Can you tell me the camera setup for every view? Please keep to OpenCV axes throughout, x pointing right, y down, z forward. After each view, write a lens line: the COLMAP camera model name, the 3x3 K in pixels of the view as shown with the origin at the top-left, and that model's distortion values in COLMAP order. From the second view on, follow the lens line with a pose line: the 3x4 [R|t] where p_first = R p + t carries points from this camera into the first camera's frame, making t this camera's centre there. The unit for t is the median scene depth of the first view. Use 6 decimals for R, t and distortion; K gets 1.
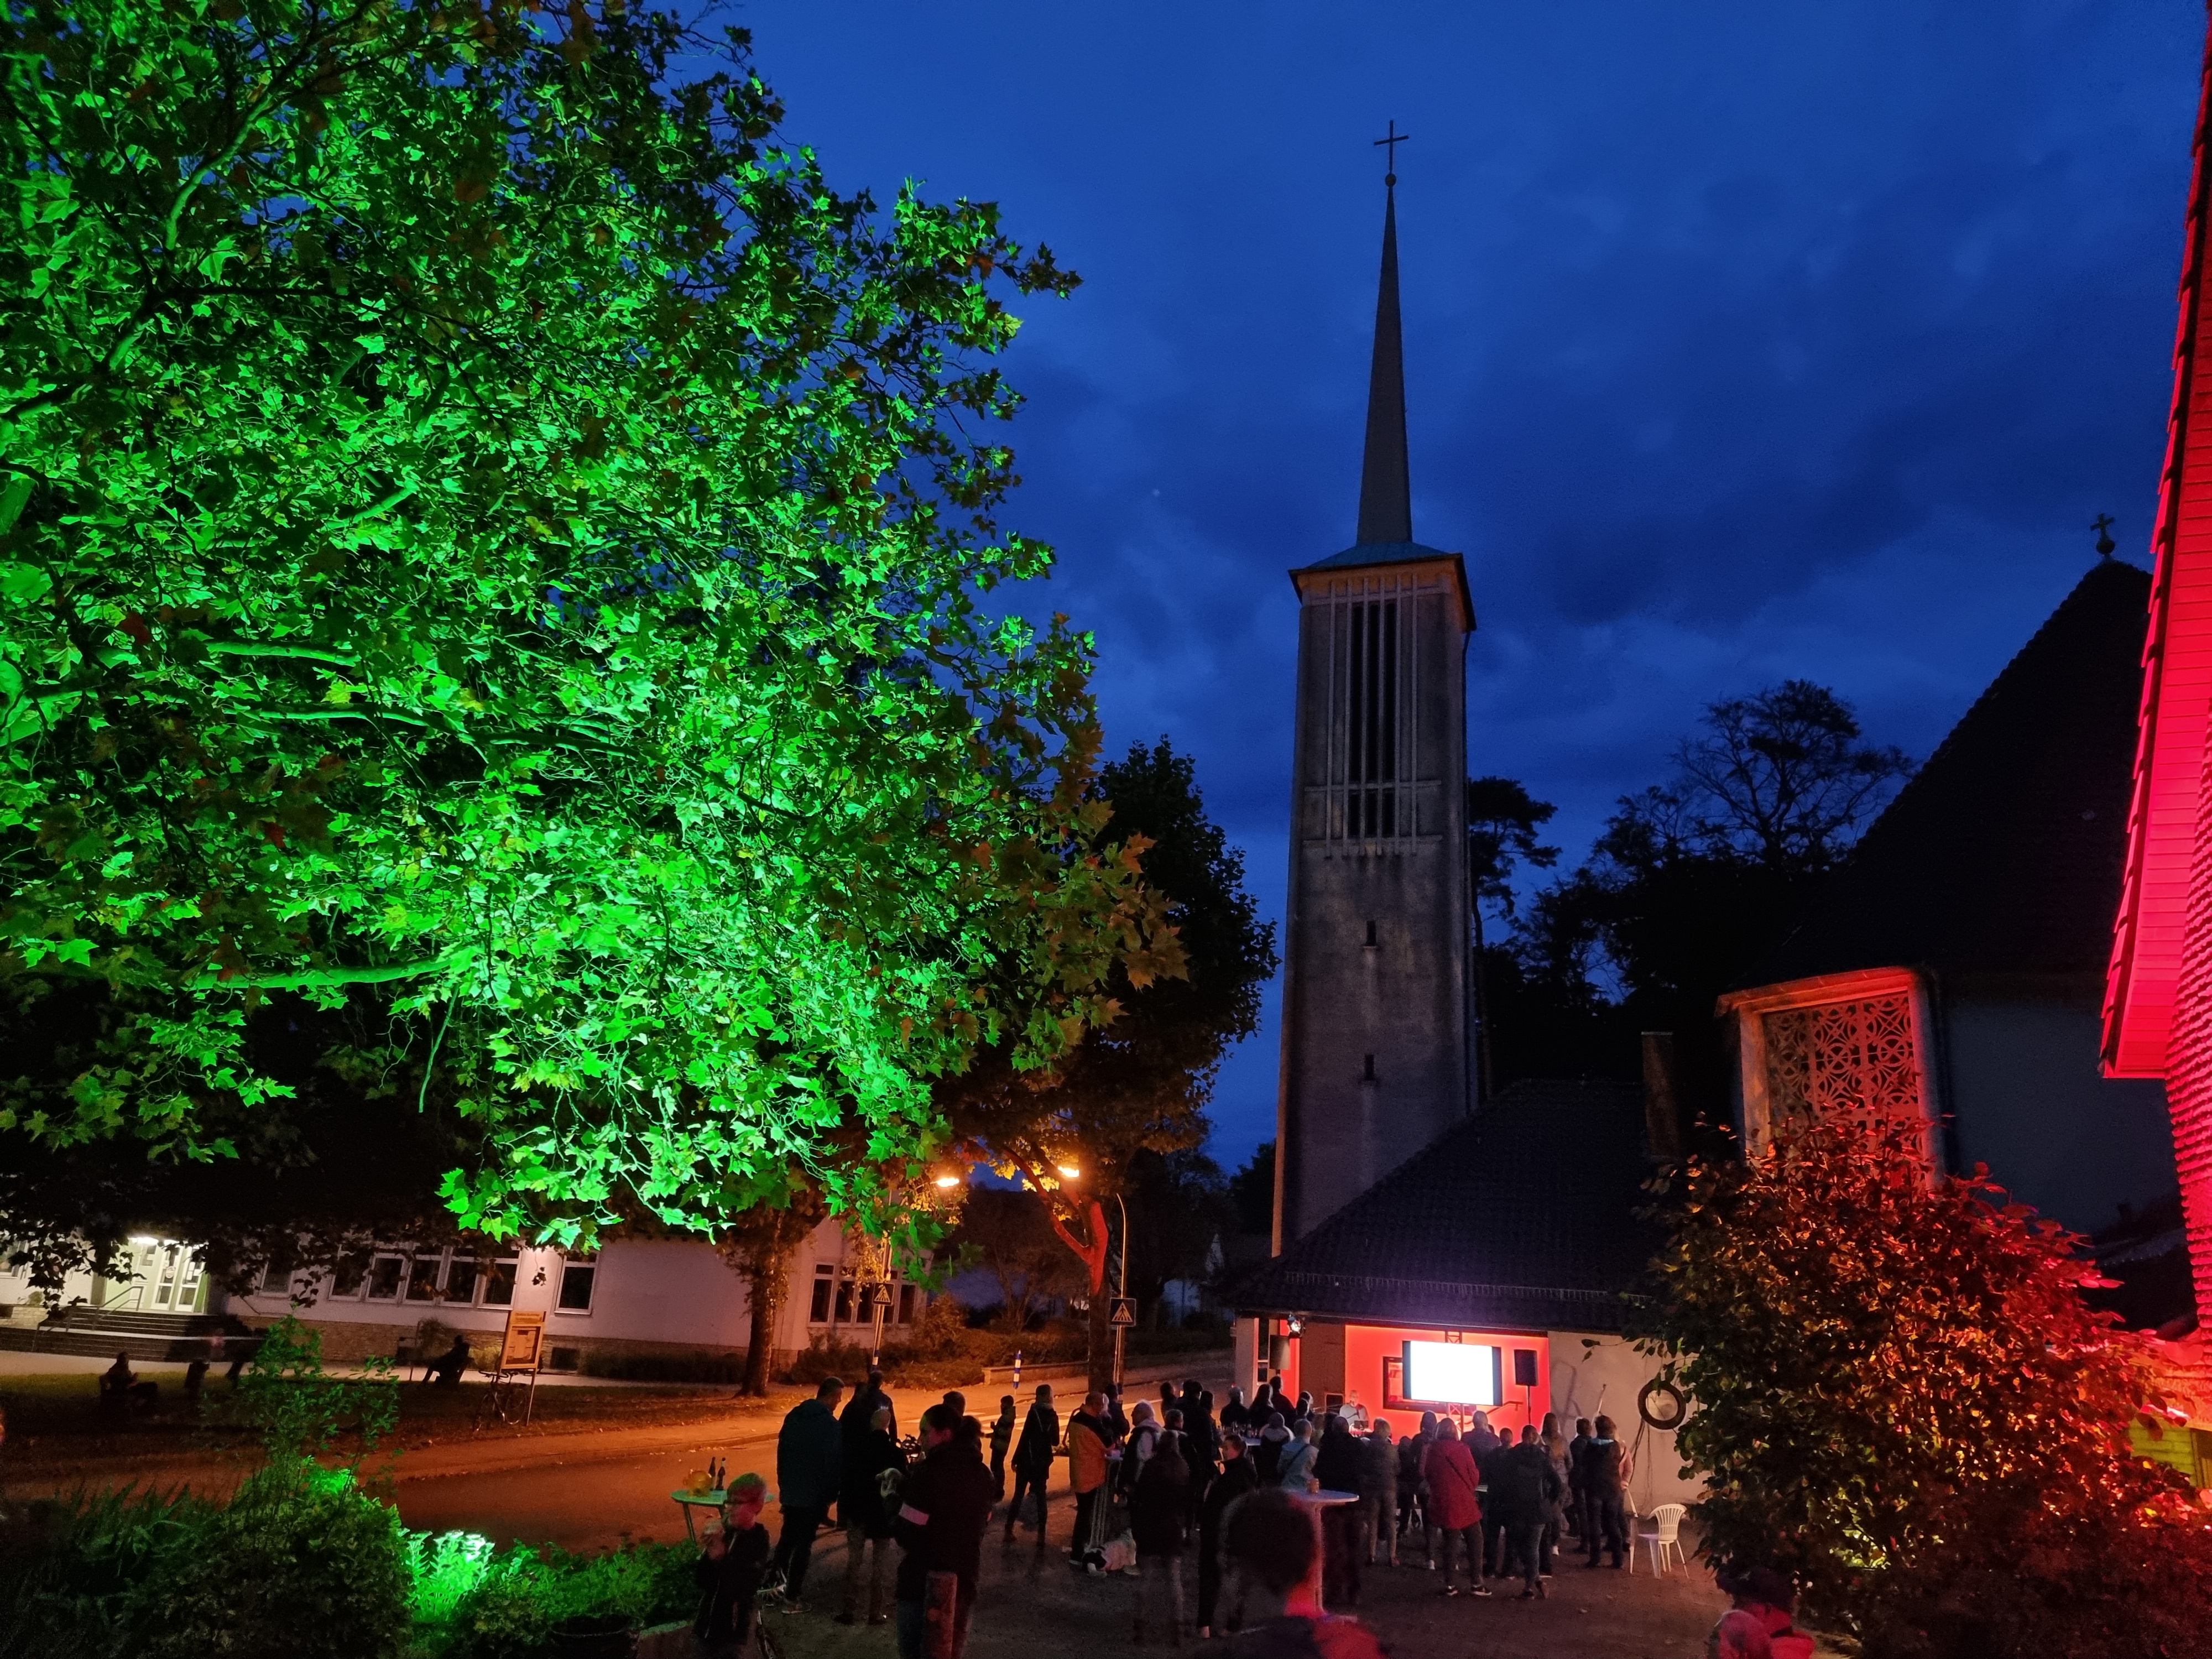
lens RADIAL K [[1553.6, 0, 1107.6], [0, 1553.6, 866.1], [0, 0, 1]] dist [0.050811, 0.000872]
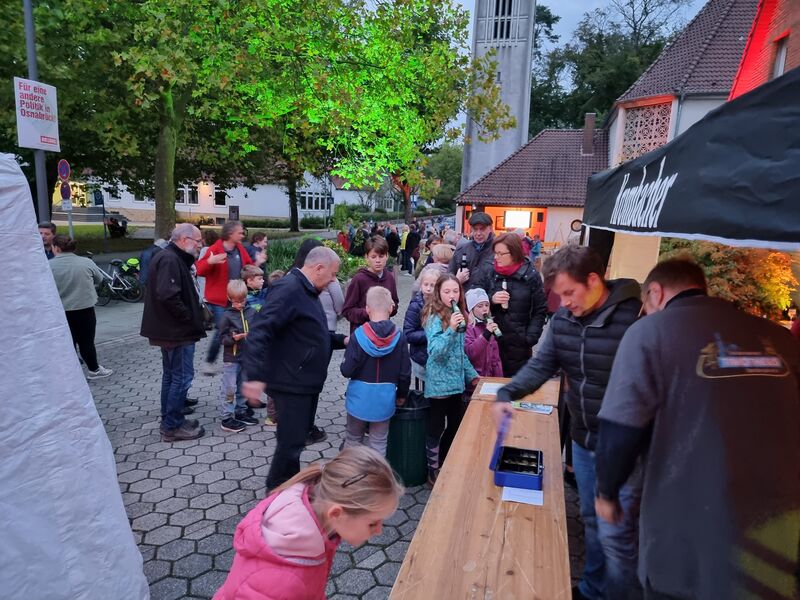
lens RADIAL K [[561.9, 0, 400.6], [0, 561.9, 313.2], [0, 0, 1]] dist [0.050811, 0.000872]
pose [[0.998261, -0.027010, 0.052394, -0.062621], [0.000516, 0.892814, 0.450425, -0.030342], [-0.058944, -0.449614, 0.891276, -0.108791]]
